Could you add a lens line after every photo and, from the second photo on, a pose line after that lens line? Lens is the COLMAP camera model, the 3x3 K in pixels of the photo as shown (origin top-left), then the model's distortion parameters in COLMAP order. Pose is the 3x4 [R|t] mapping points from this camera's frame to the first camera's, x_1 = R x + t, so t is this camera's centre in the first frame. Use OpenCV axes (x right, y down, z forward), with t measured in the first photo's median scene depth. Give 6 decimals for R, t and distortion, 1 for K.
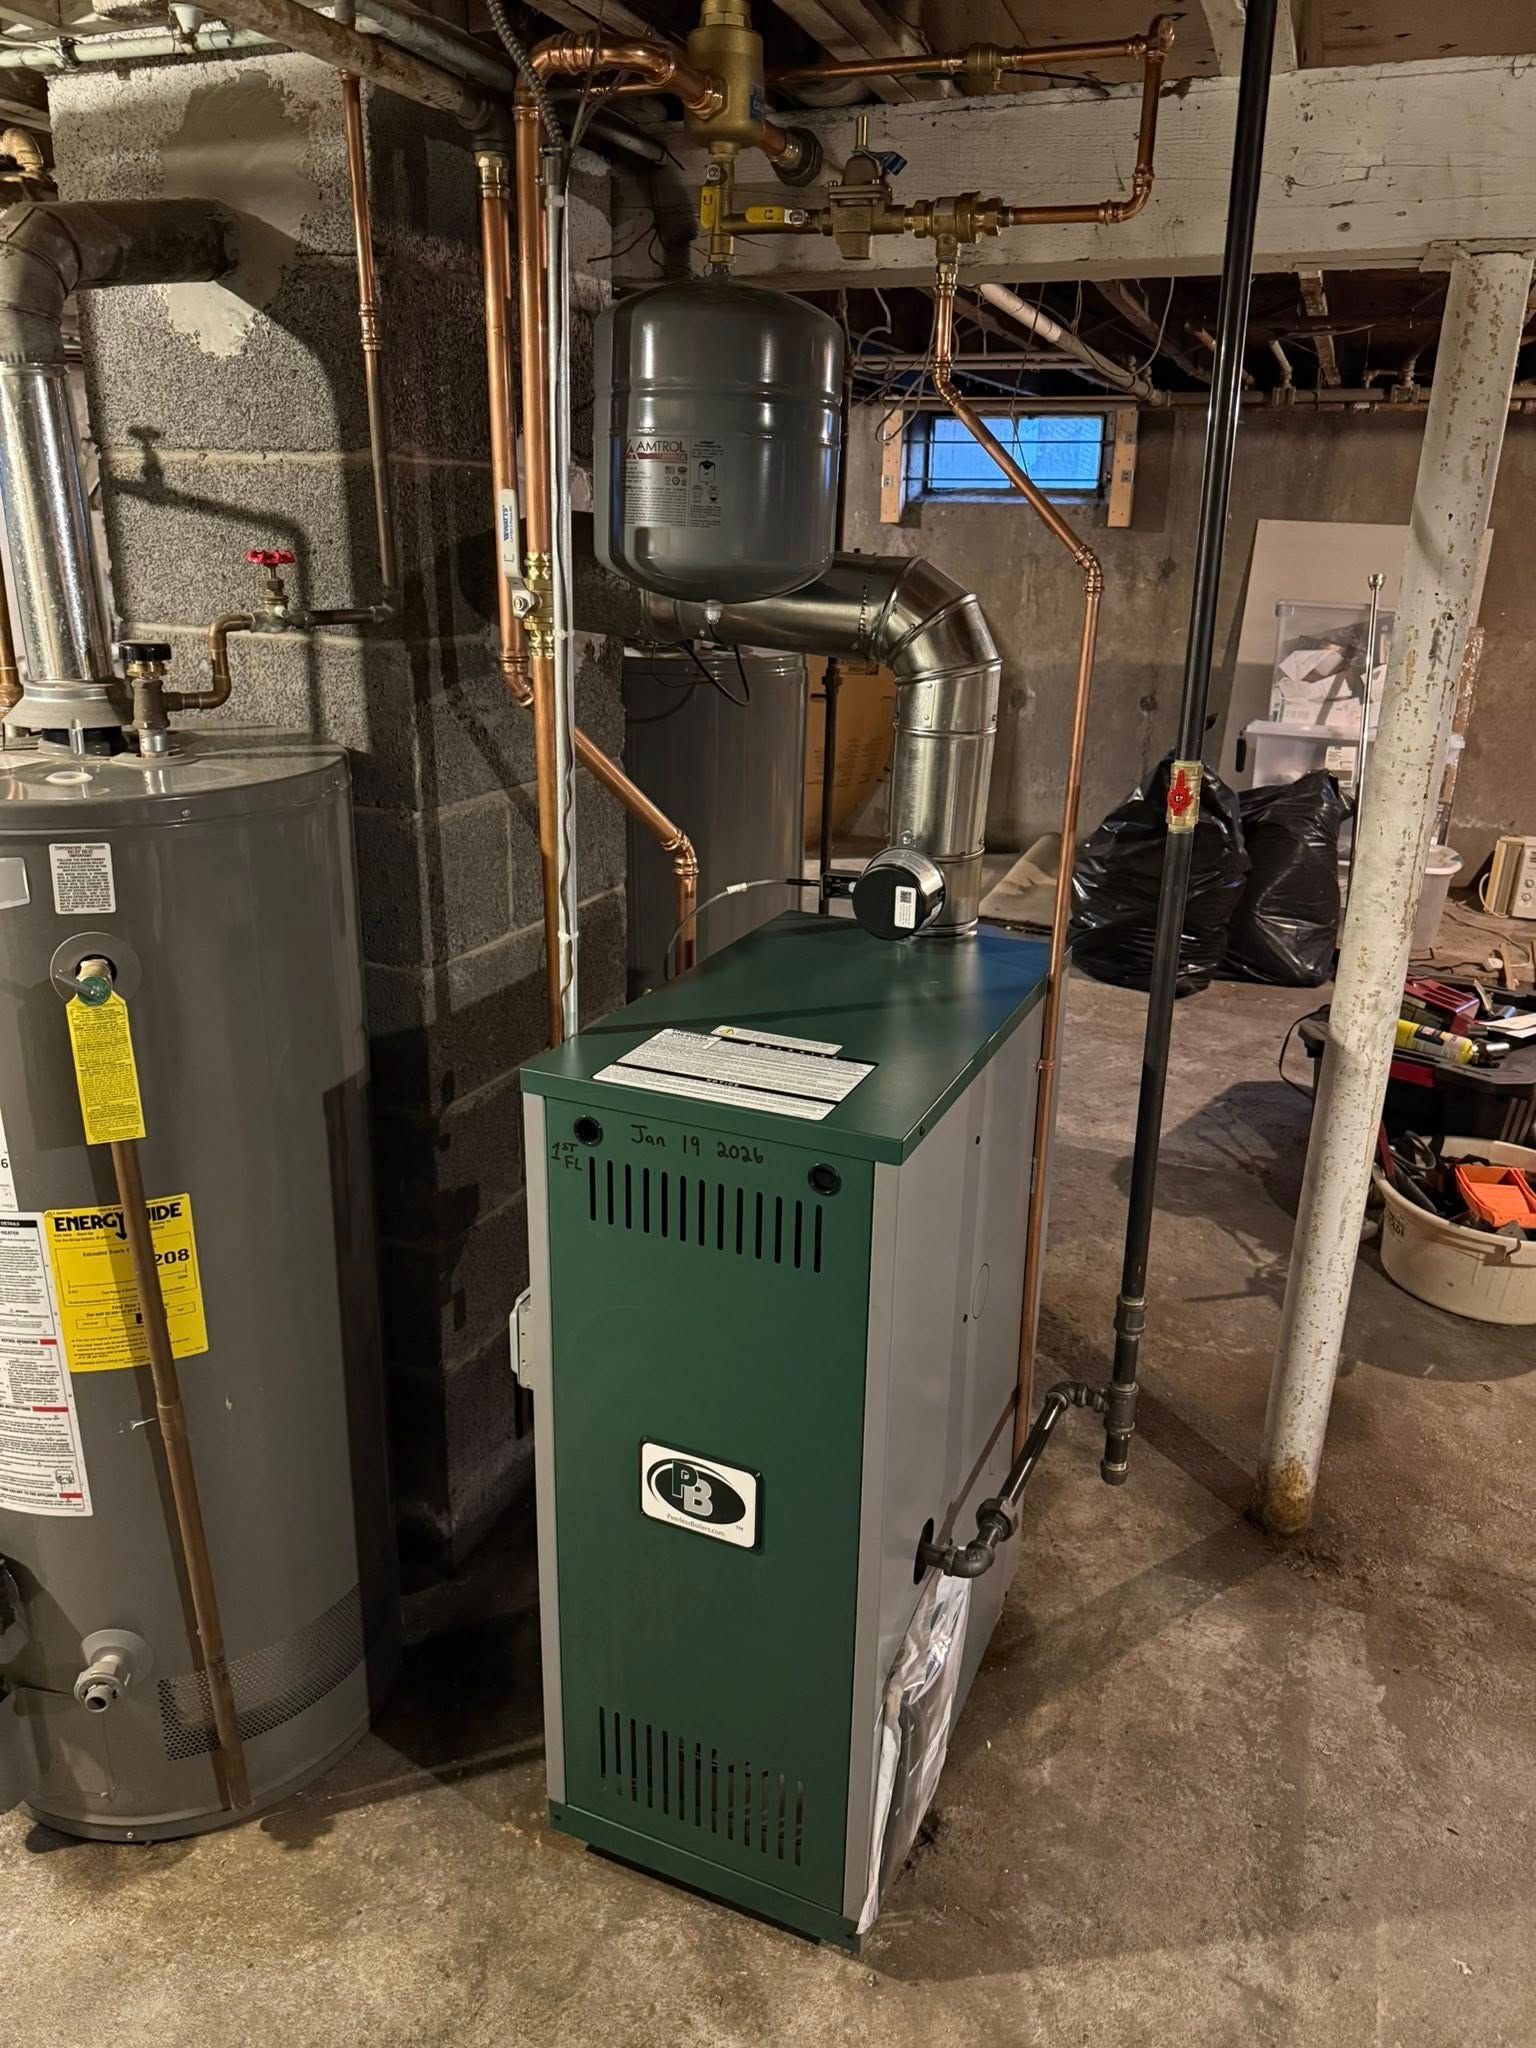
lens RADIAL K [[1531.4, 0, 762.6], [0, 1531.4, 1020.5], [0, 0, 1]] dist [0.019306, -0.028191]
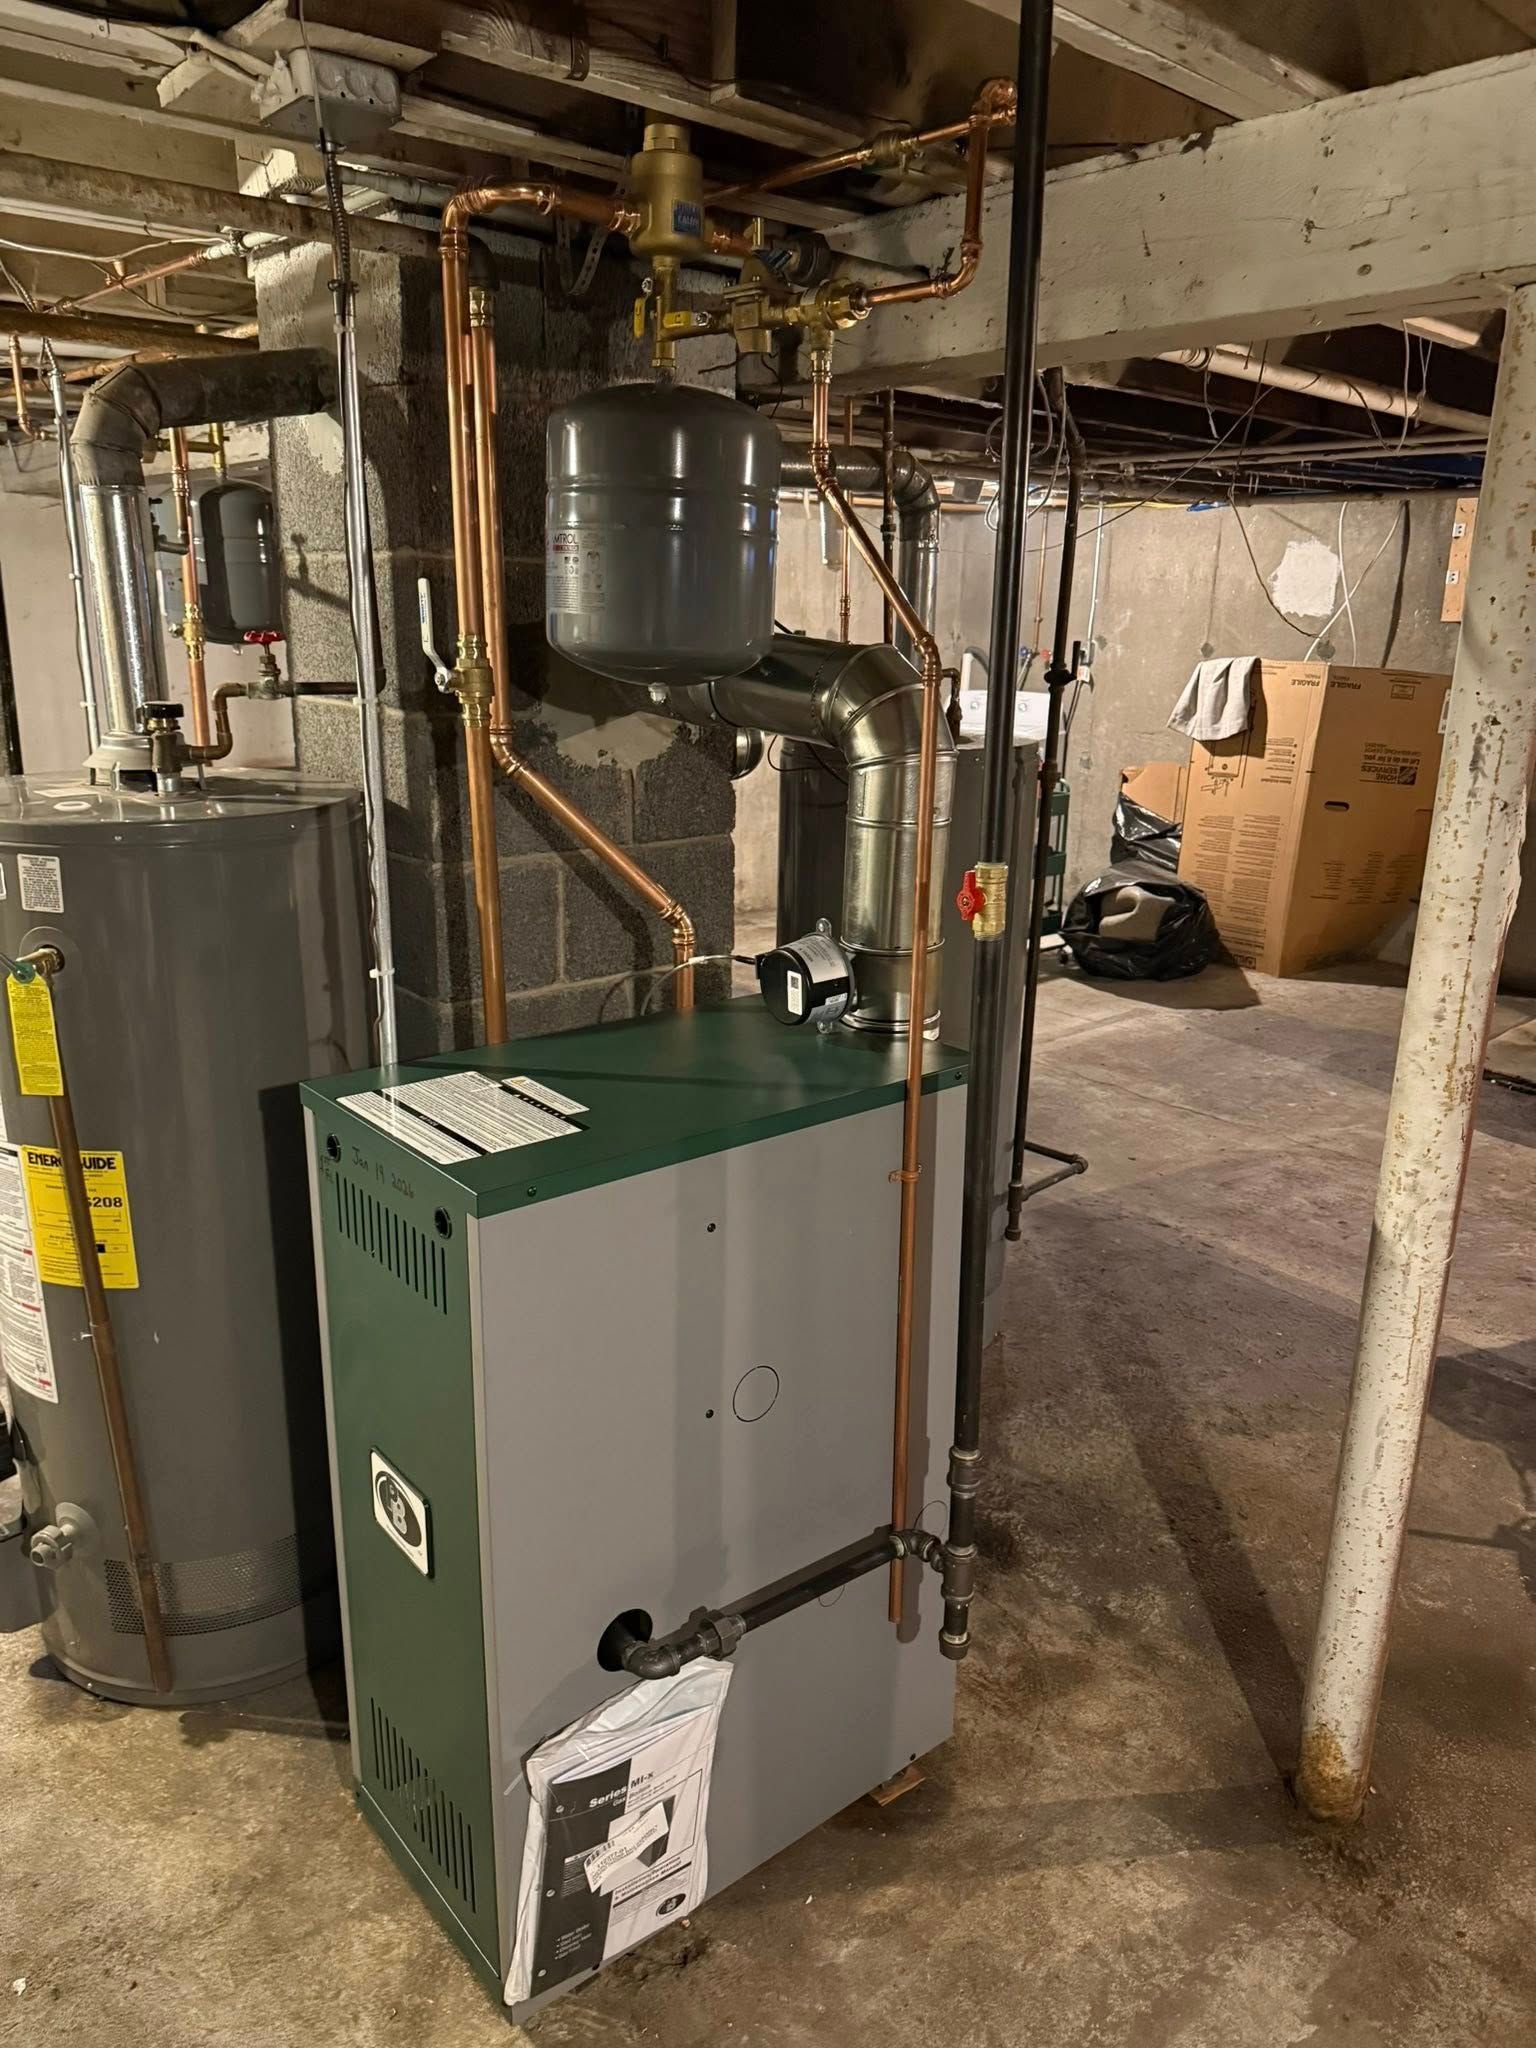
lens RADIAL K [[1531.4, 0, 762.6], [0, 1531.4, 1020.5], [0, 0, 1]] dist [0.019306, -0.028191]
pose [[0.880037, 0.119885, -0.459525, 0.528983], [-0.148787, 0.988499, -0.027054, -0.027630], [0.450997, 0.092180, 0.887753, 0.123032]]
